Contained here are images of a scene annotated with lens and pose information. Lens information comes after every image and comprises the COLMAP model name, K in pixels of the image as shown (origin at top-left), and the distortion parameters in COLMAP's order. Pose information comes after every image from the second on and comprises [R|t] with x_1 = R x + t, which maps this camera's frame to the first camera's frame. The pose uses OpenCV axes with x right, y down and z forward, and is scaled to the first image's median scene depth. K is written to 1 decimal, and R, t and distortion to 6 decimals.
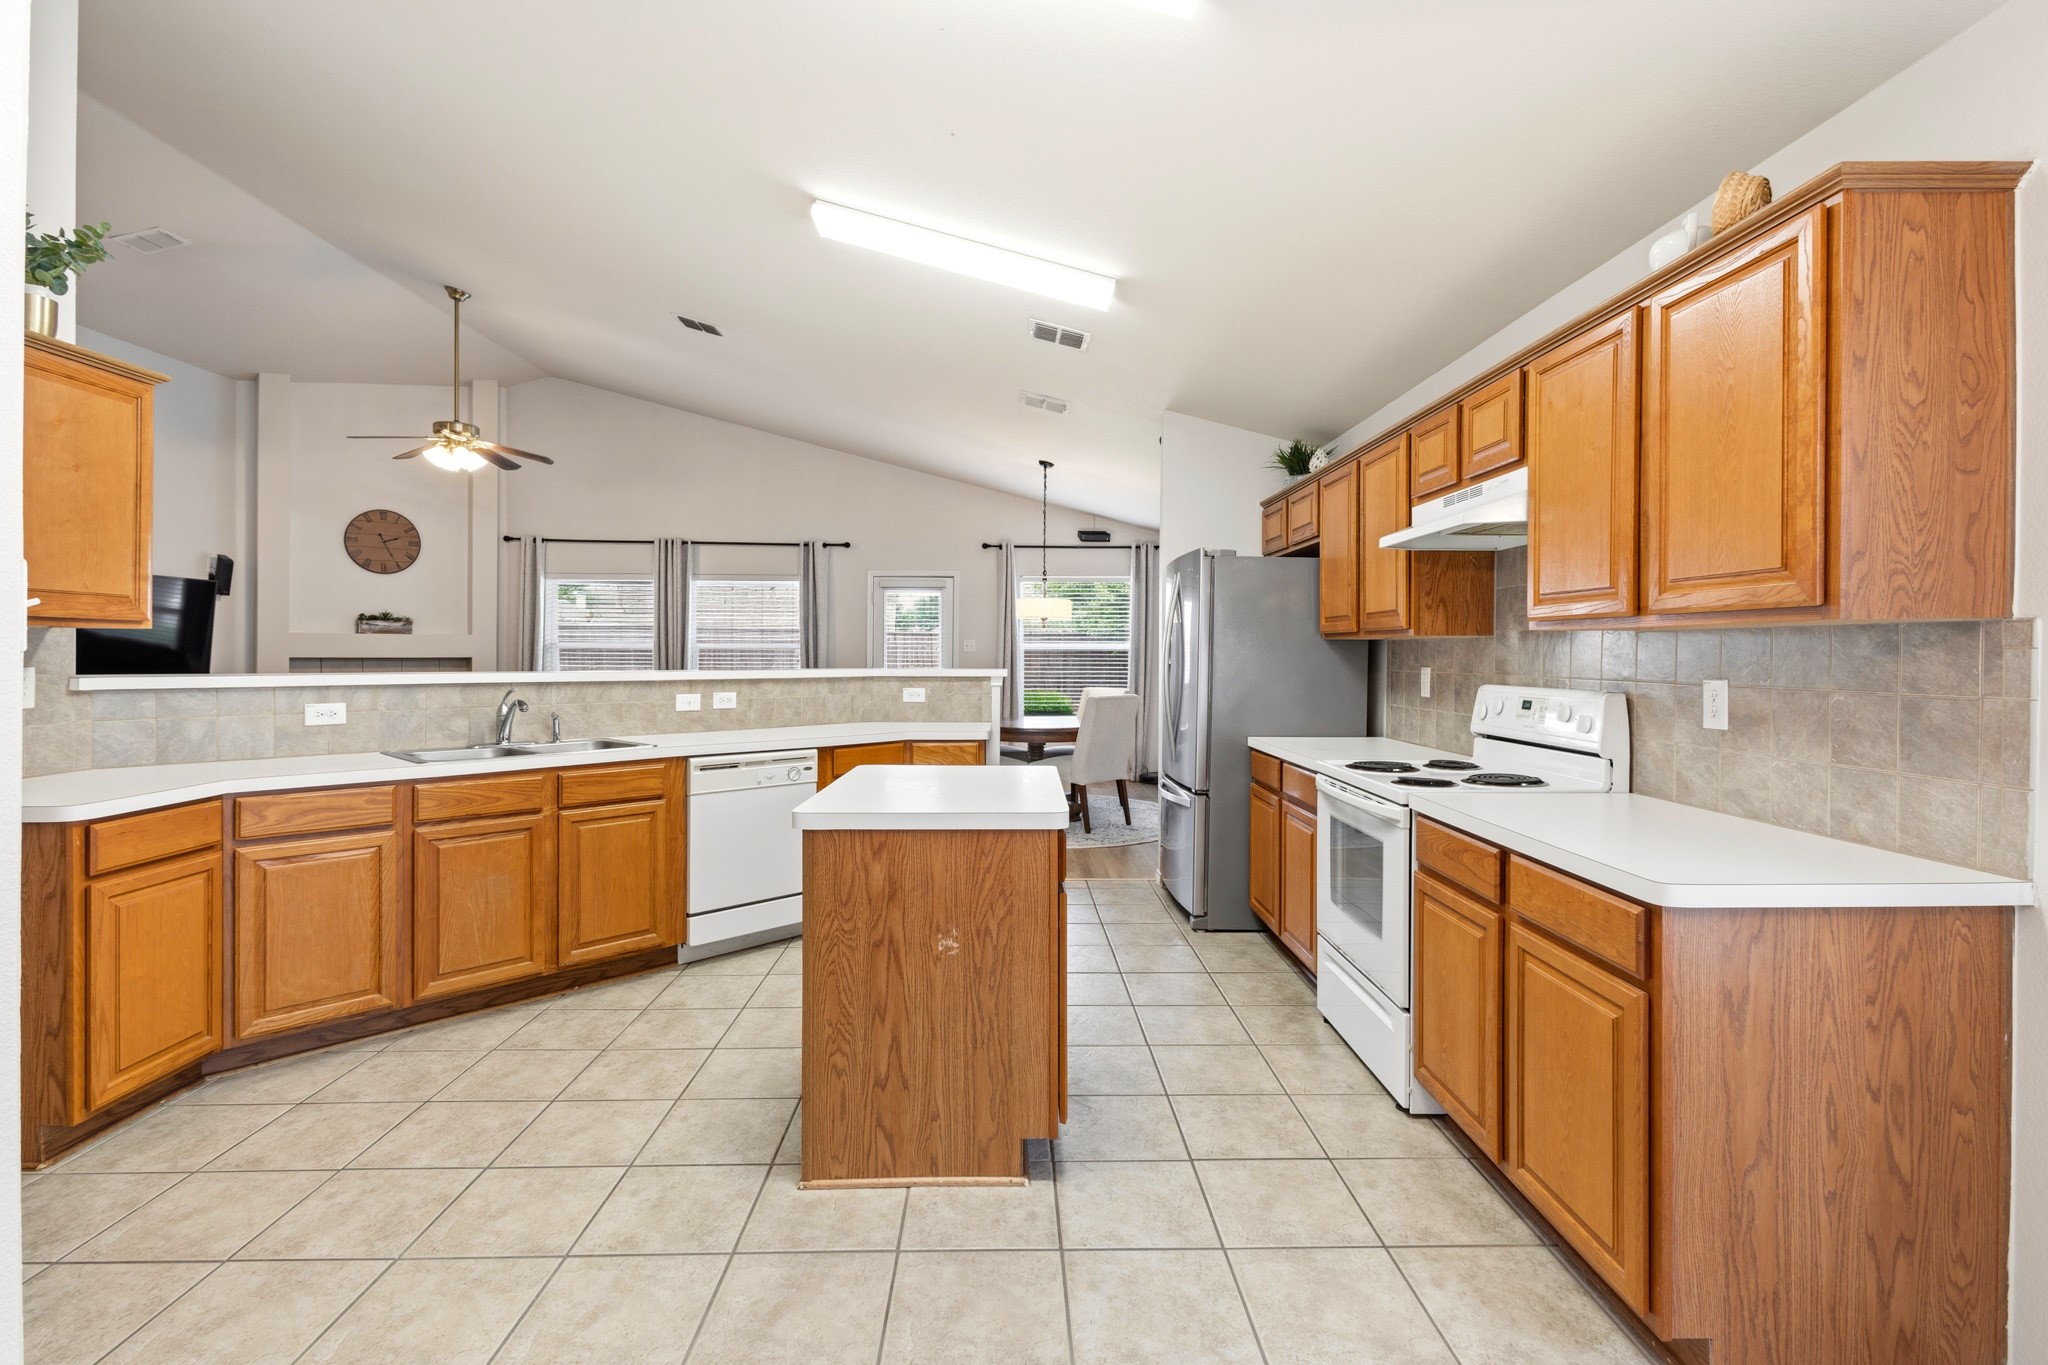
lens RADIAL K [[956.8, 0, 1023.7], [0, 956.8, 655.6], [0, 0, 1]] dist [0.007345, -0.000796]
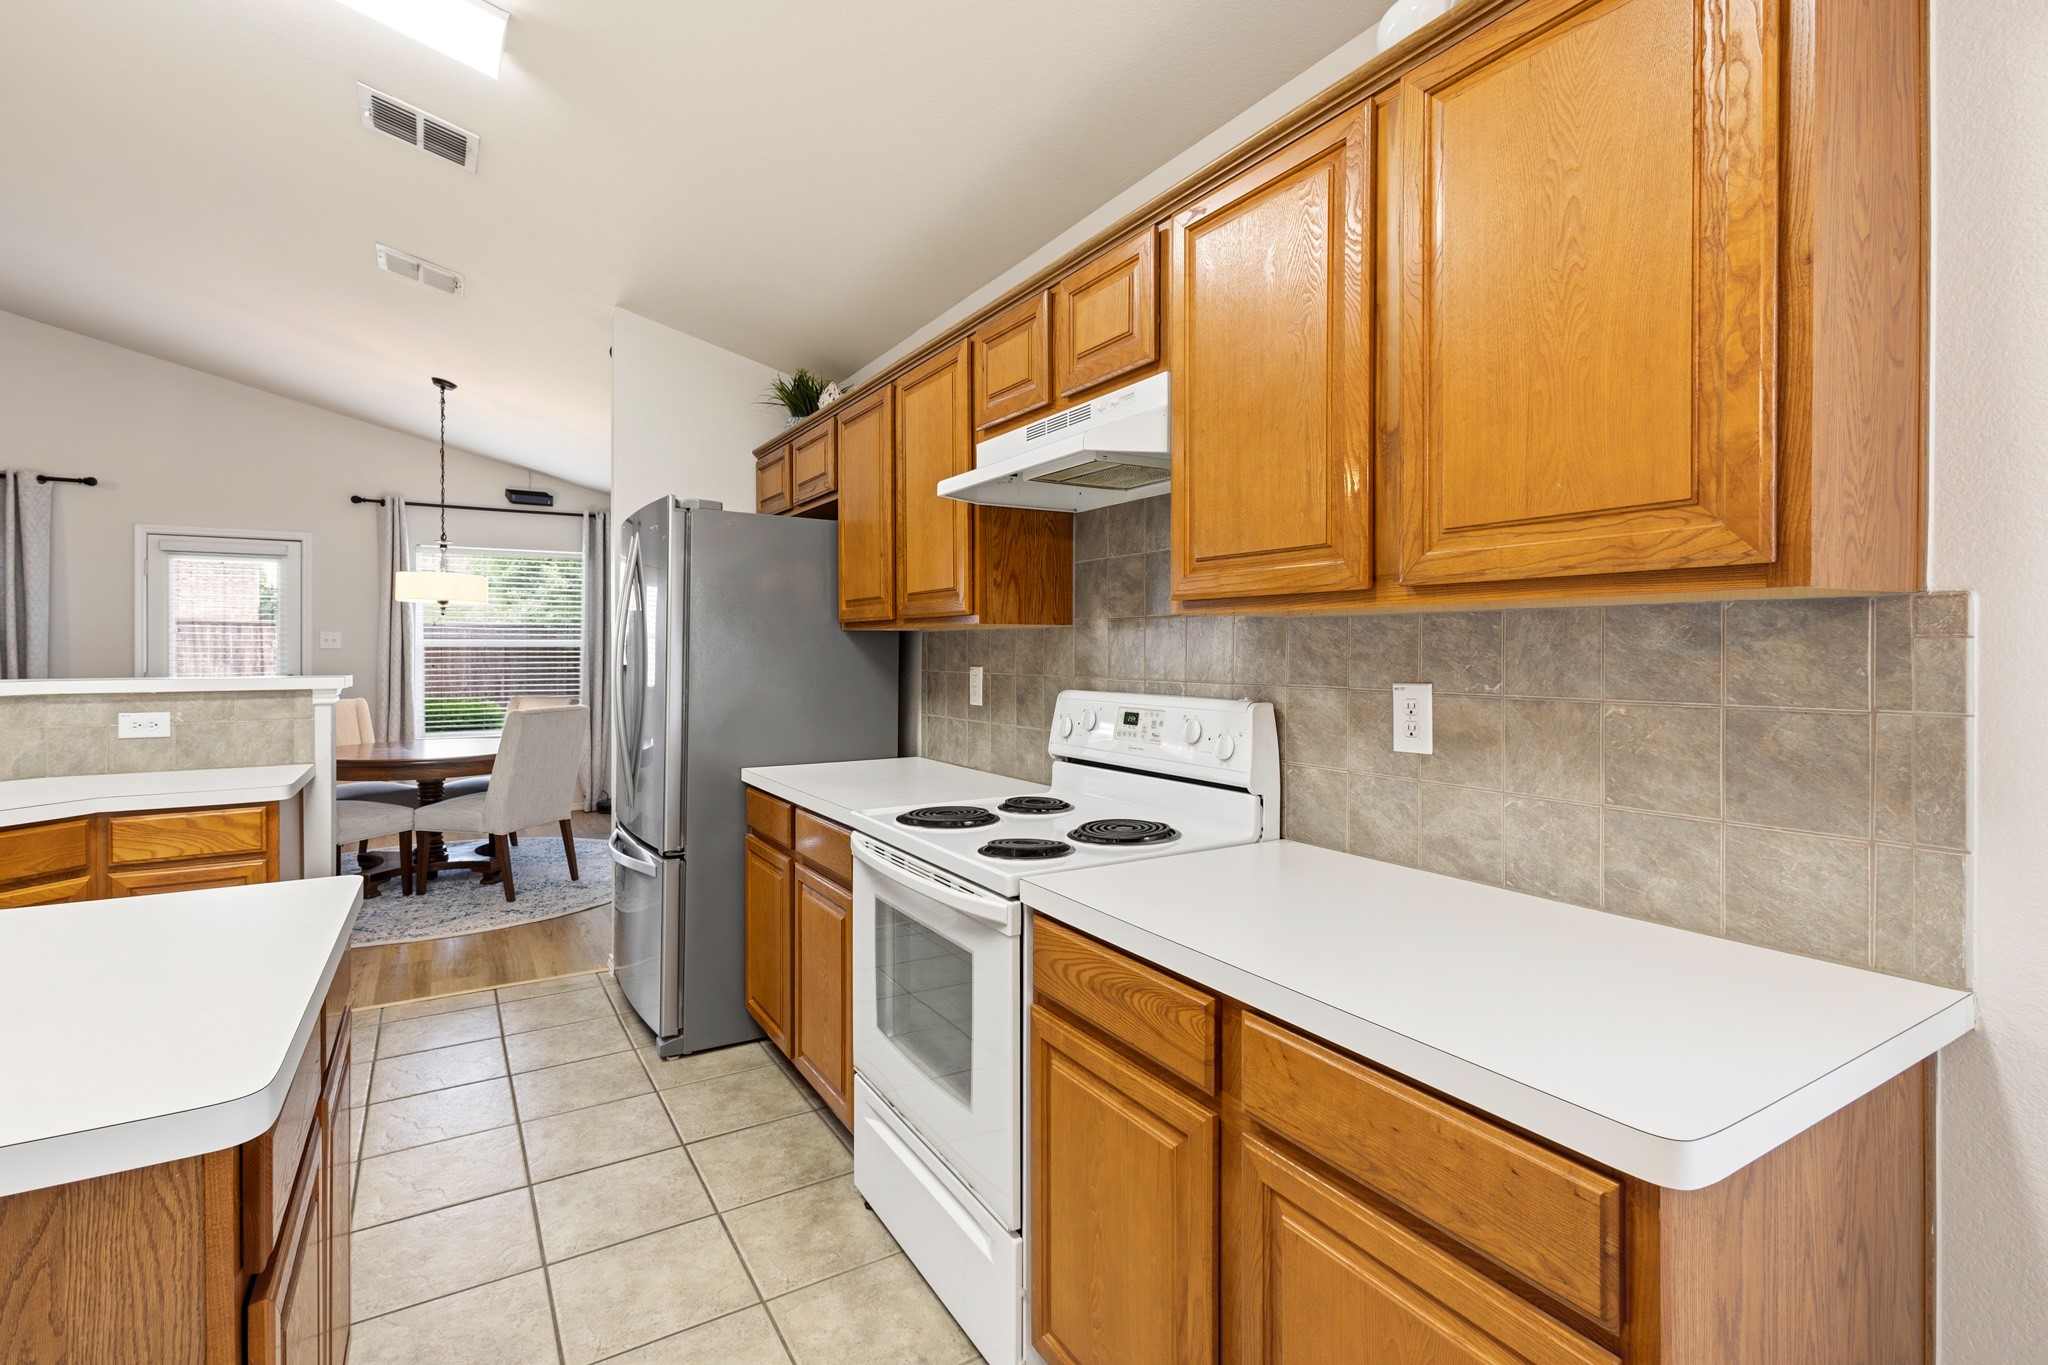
lens RADIAL K [[956.8, 0, 1023.7], [0, 956.8, 655.6], [0, 0, 1]] dist [0.007345, -0.000796]
pose [[0.864395, -0.007852, 0.502751, 0.076716], [0.005683, 0.999967, 0.005847, -0.001230], [-0.502781, -0.002197, 0.864411, 0.366358]]
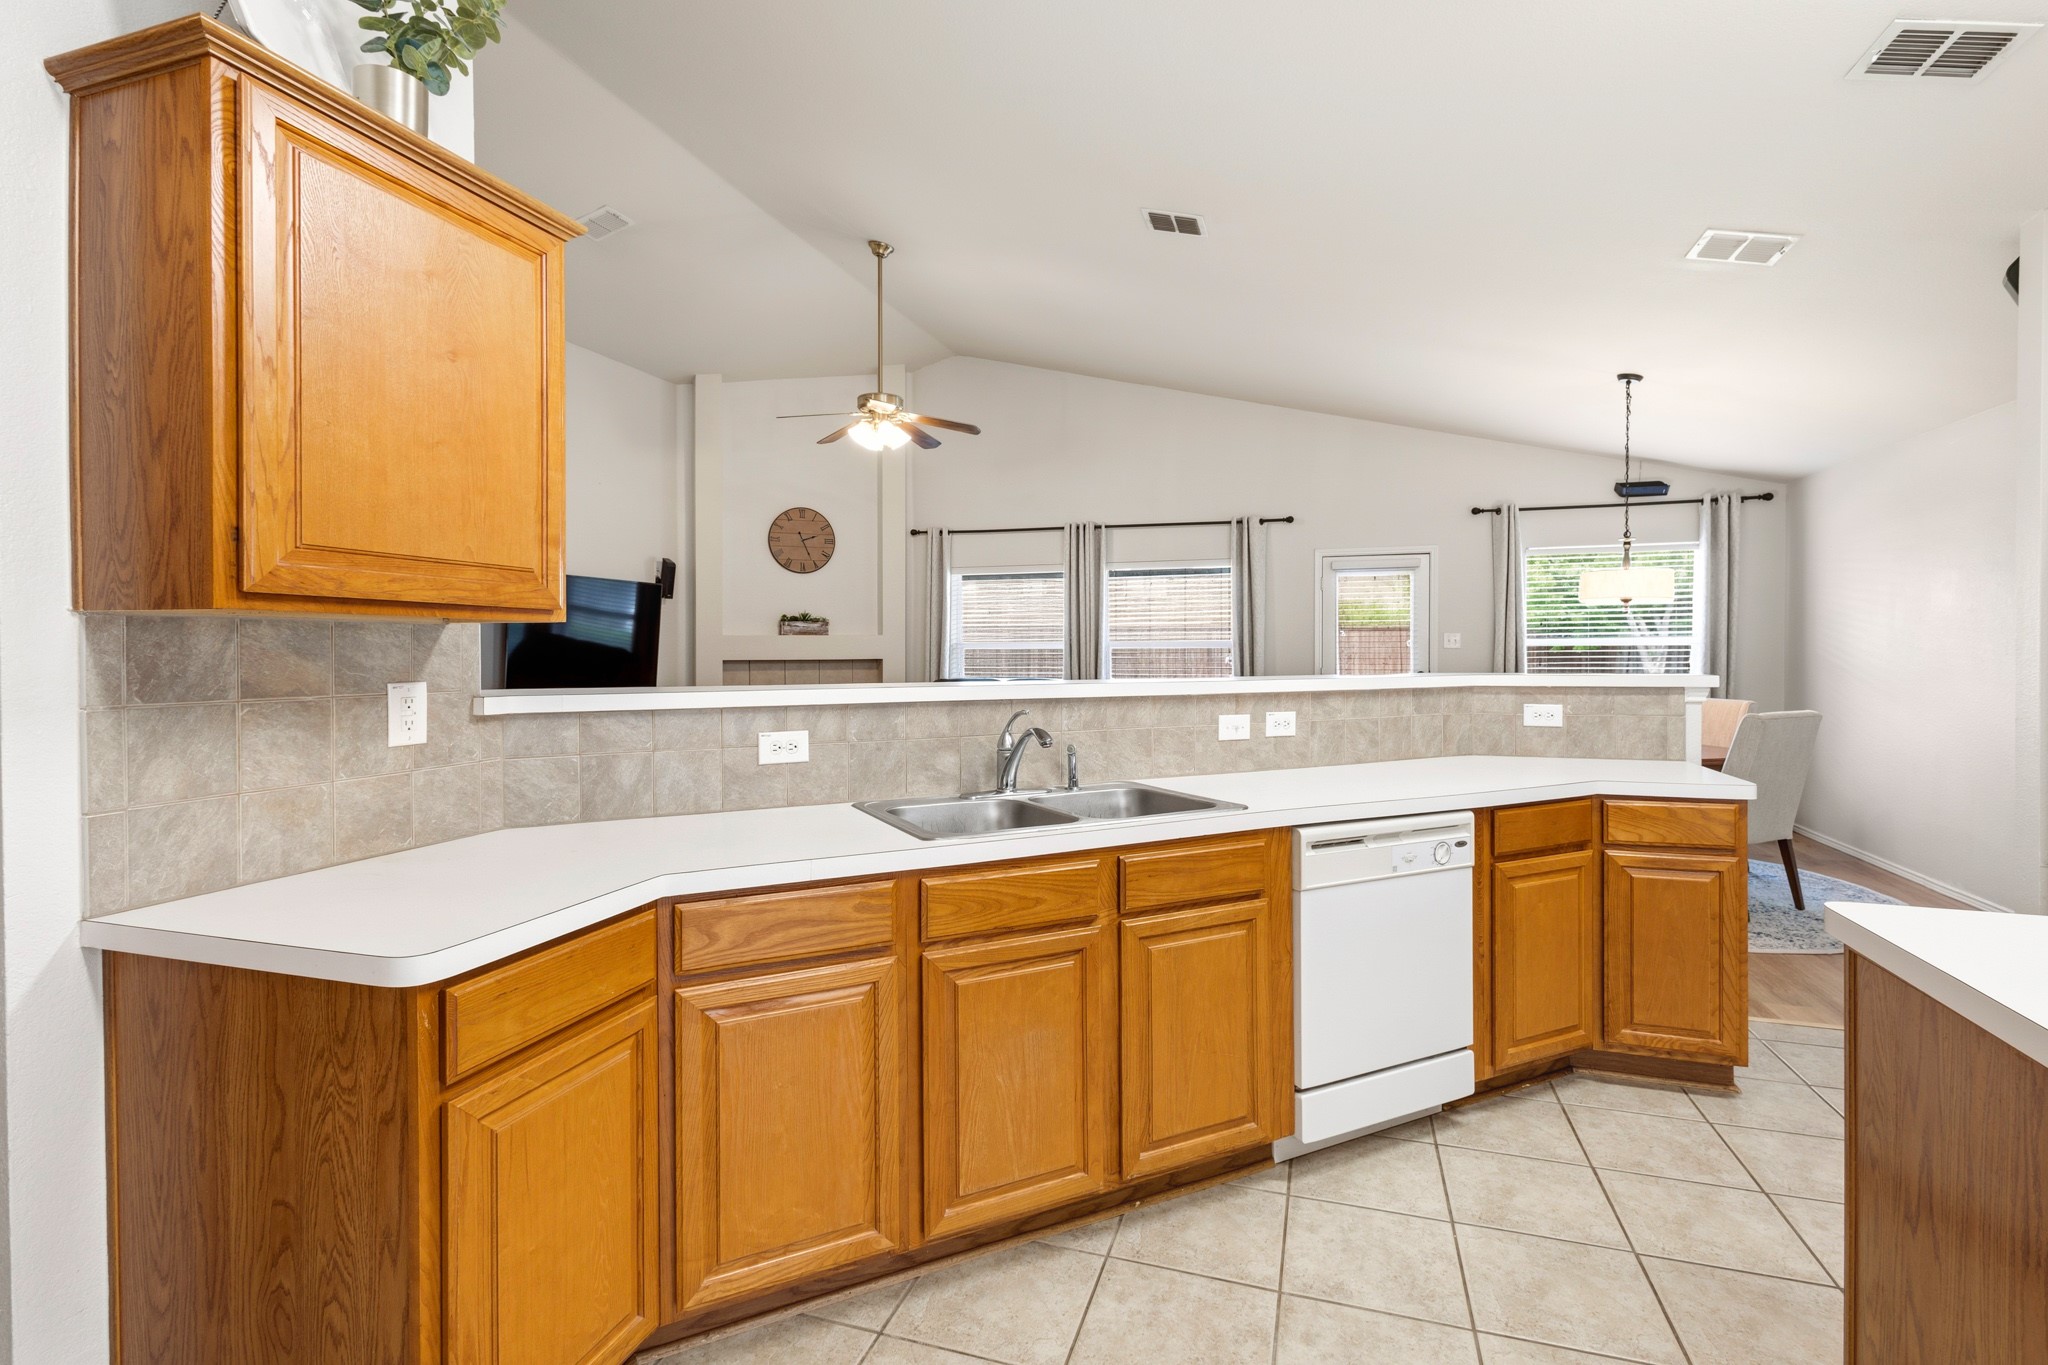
lens RADIAL K [[944.8, 0, 1037.0], [0, 944.8, 658.9], [0, 0, 1]] dist [-0.000103, 0.012218]
pose [[0.947454, -0.005328, -0.319847, -0.355363], [0.007134, 0.999965, 0.004474, -0.003341], [0.319812, -0.006521, 0.947459, 0.439250]]
